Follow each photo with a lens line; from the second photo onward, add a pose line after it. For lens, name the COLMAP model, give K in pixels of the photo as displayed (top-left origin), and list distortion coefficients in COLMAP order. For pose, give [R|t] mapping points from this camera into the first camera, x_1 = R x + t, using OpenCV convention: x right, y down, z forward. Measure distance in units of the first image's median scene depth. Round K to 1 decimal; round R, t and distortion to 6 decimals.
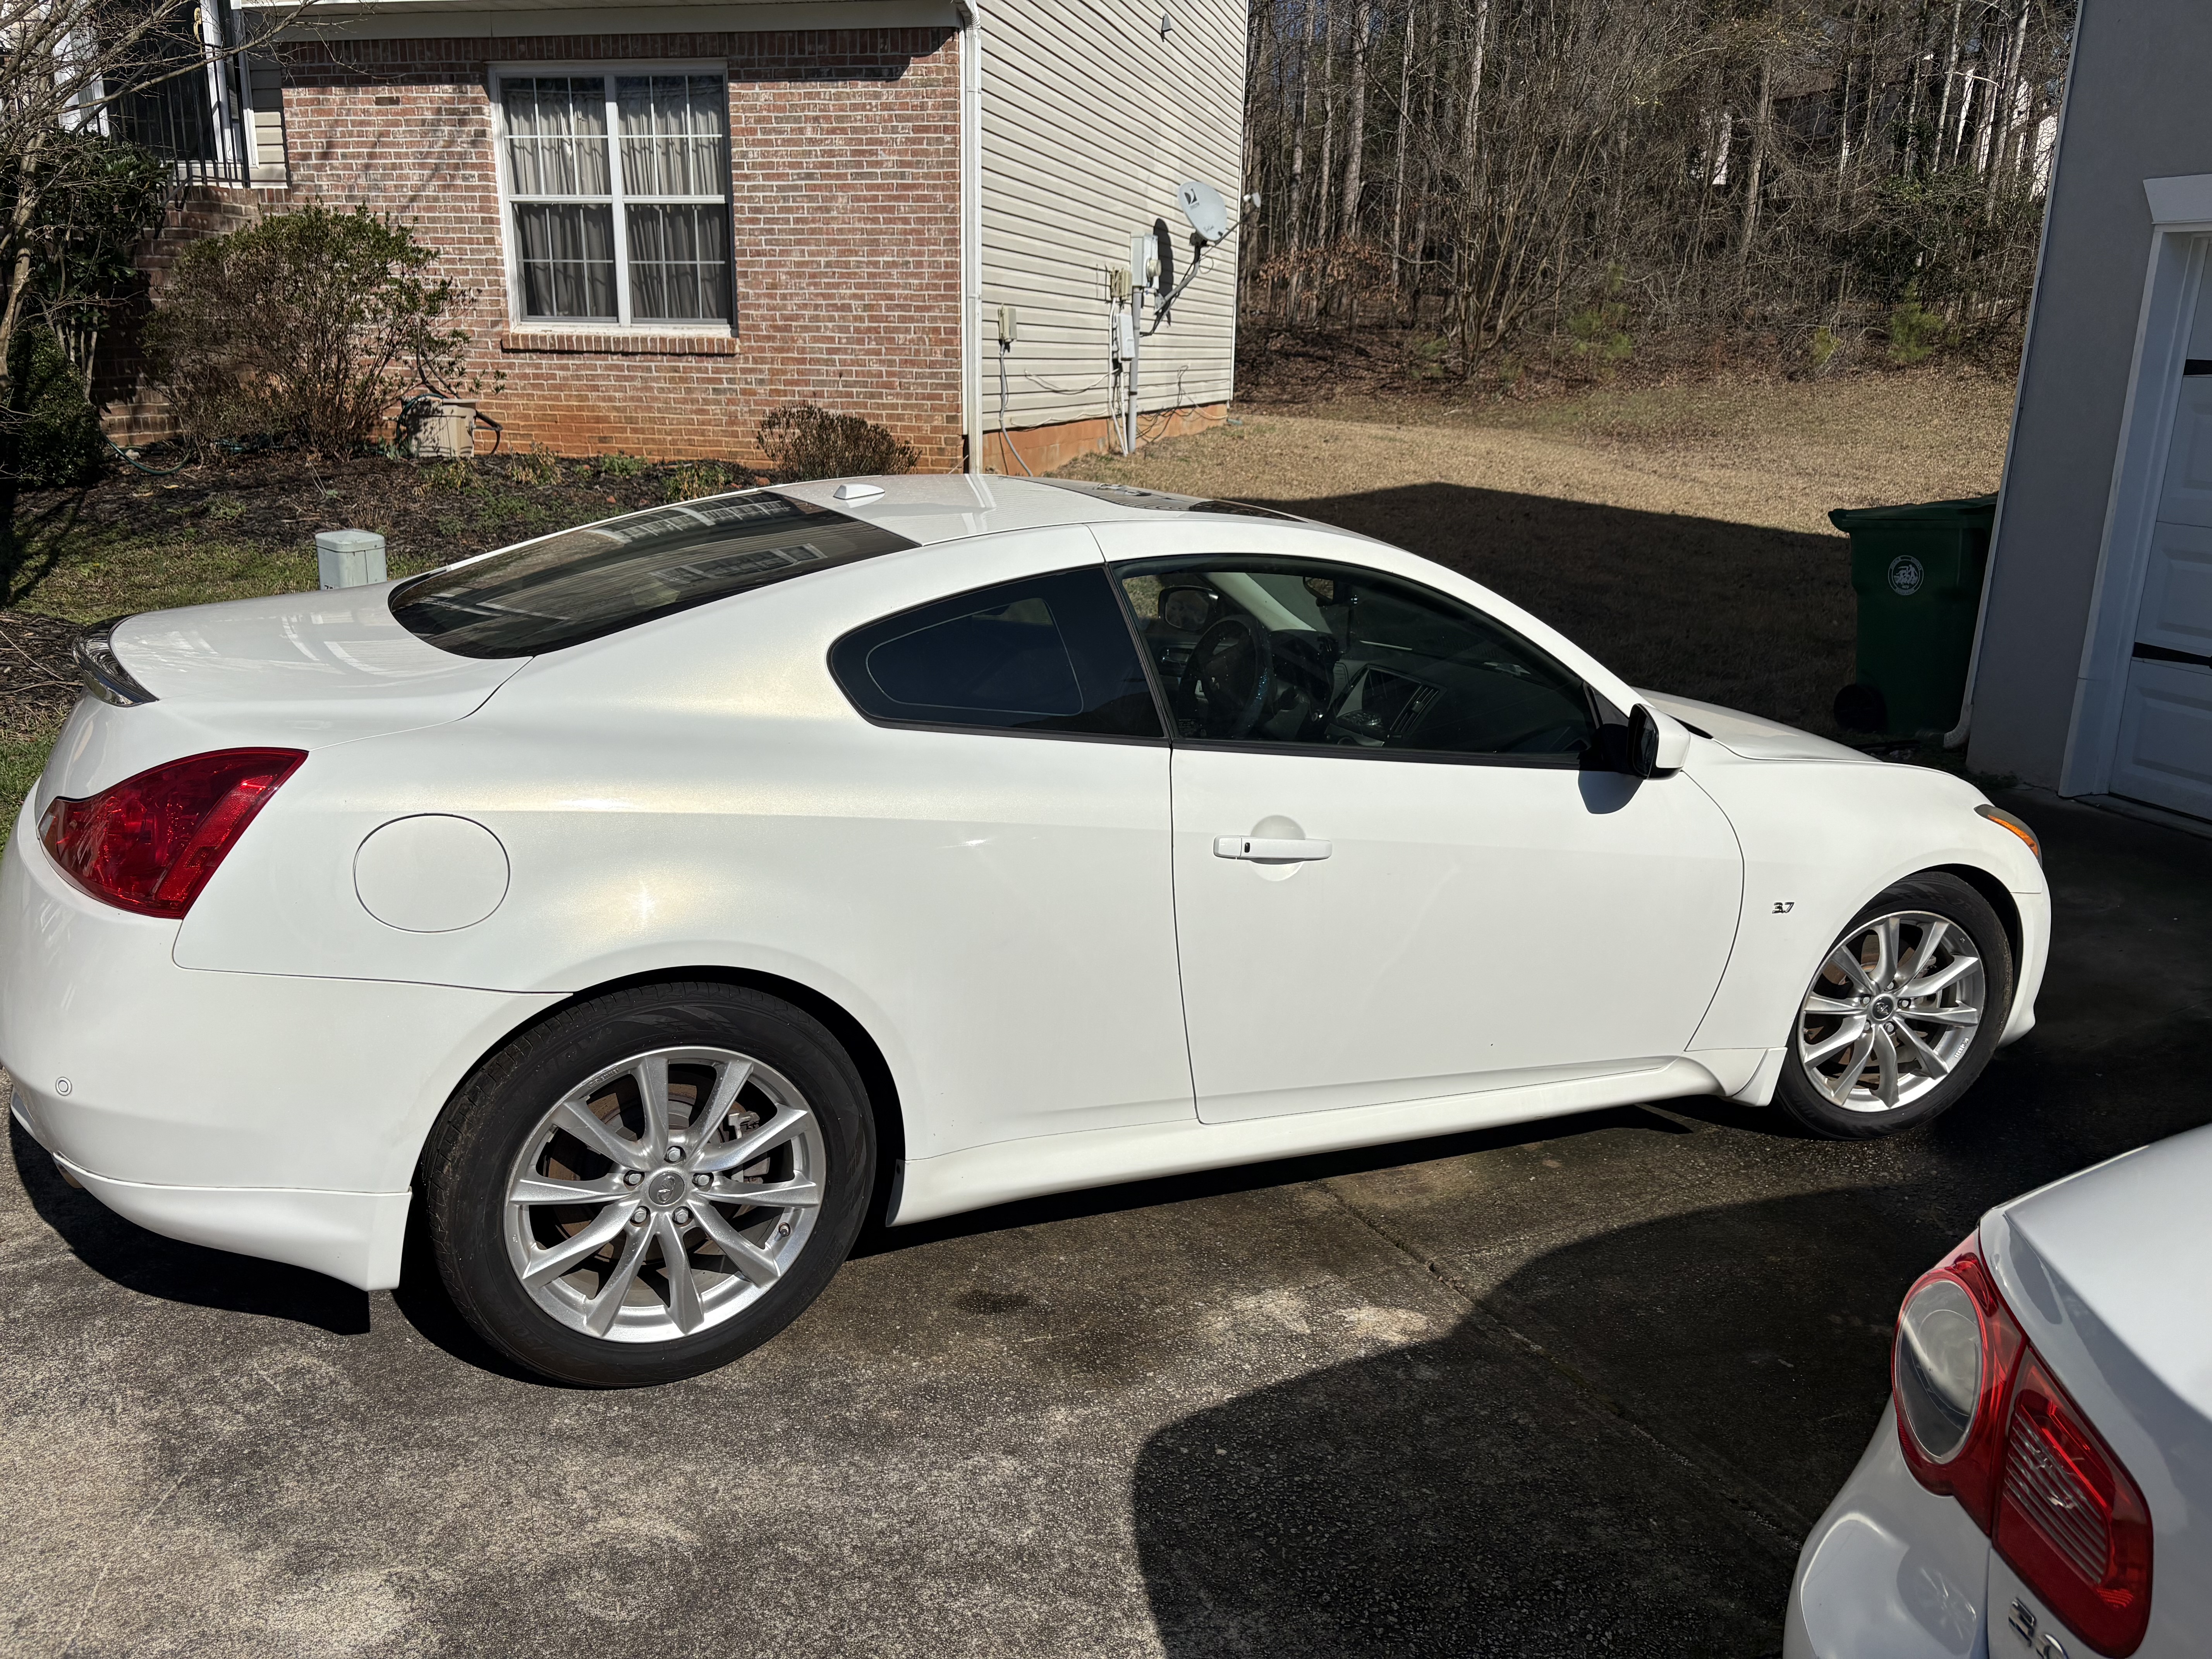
lens RADIAL K [[1656.1, 0, 1098.5], [0, 1656.1, 794.4], [0, 0, 1]] dist [0.033791, -0.027867]
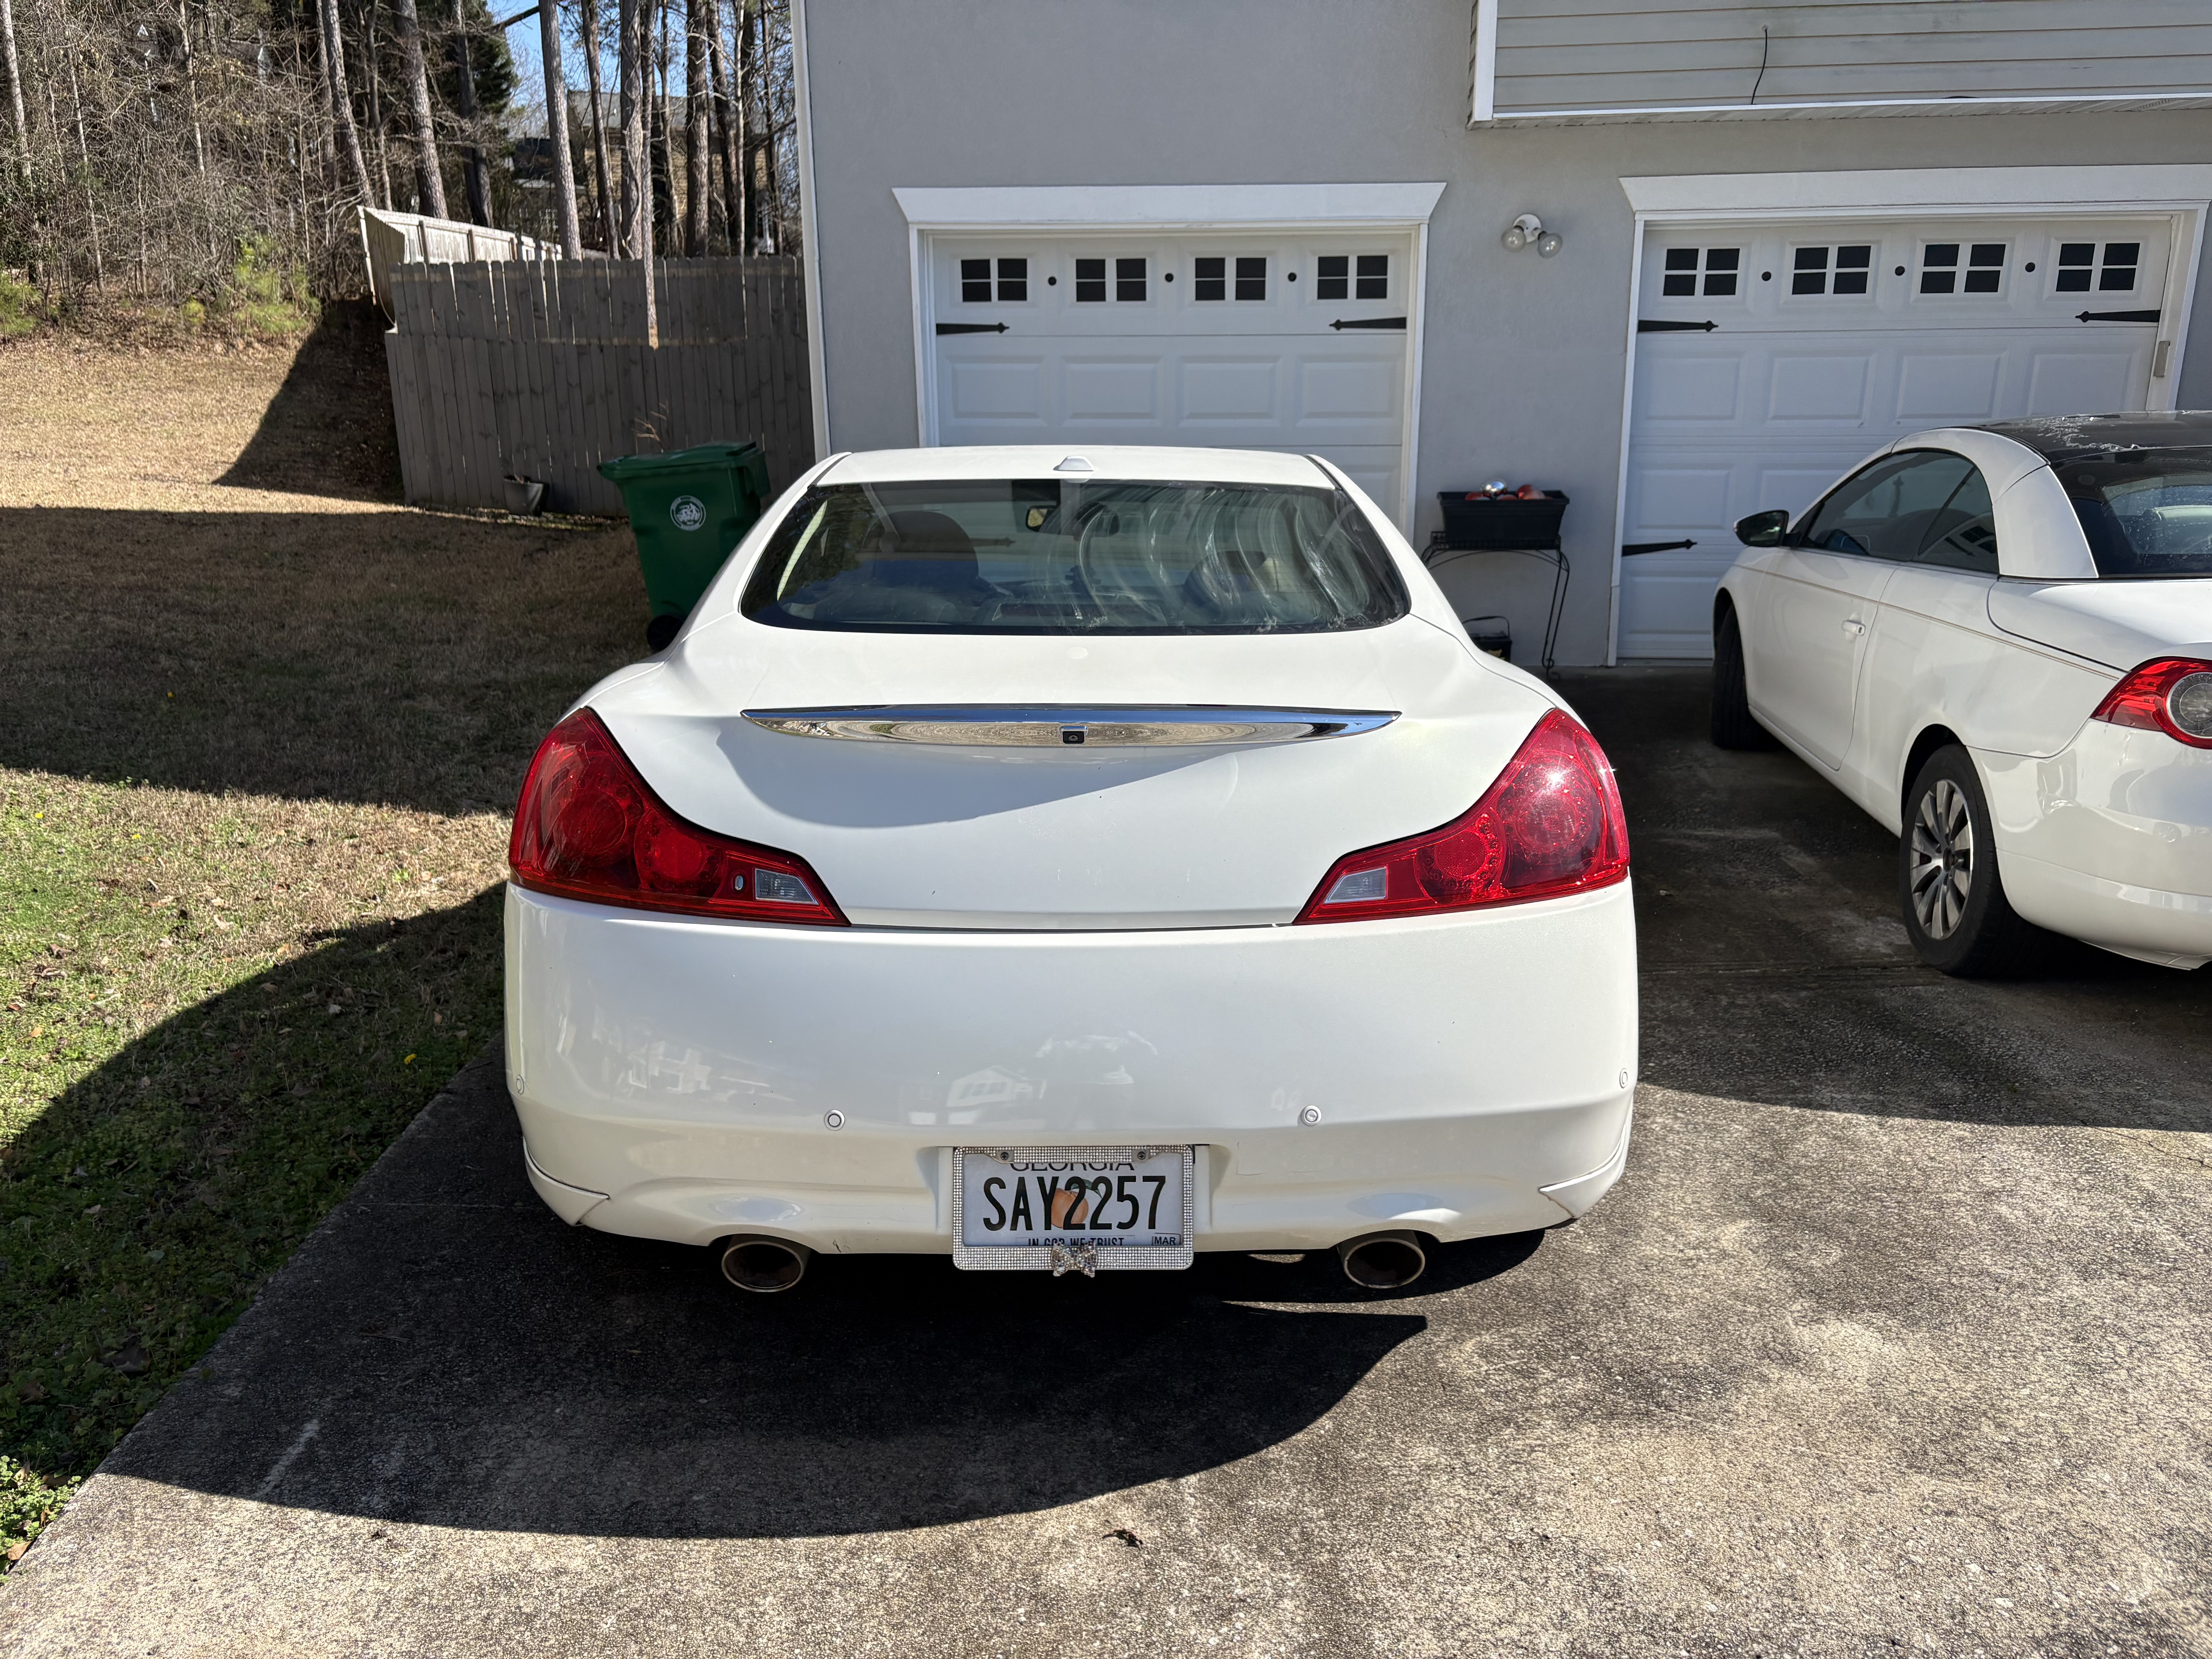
lens RADIAL K [[1656.1, 0, 1098.5], [0, 1656.1, 794.4], [0, 0, 1]] dist [0.033791, -0.027867]
pose [[0.449023, -0.257251, 0.855687, -1.377189], [0.241275, 0.956992, 0.161097, -0.196657], [-0.860328, 0.134120, 0.491779, 0.674021]]
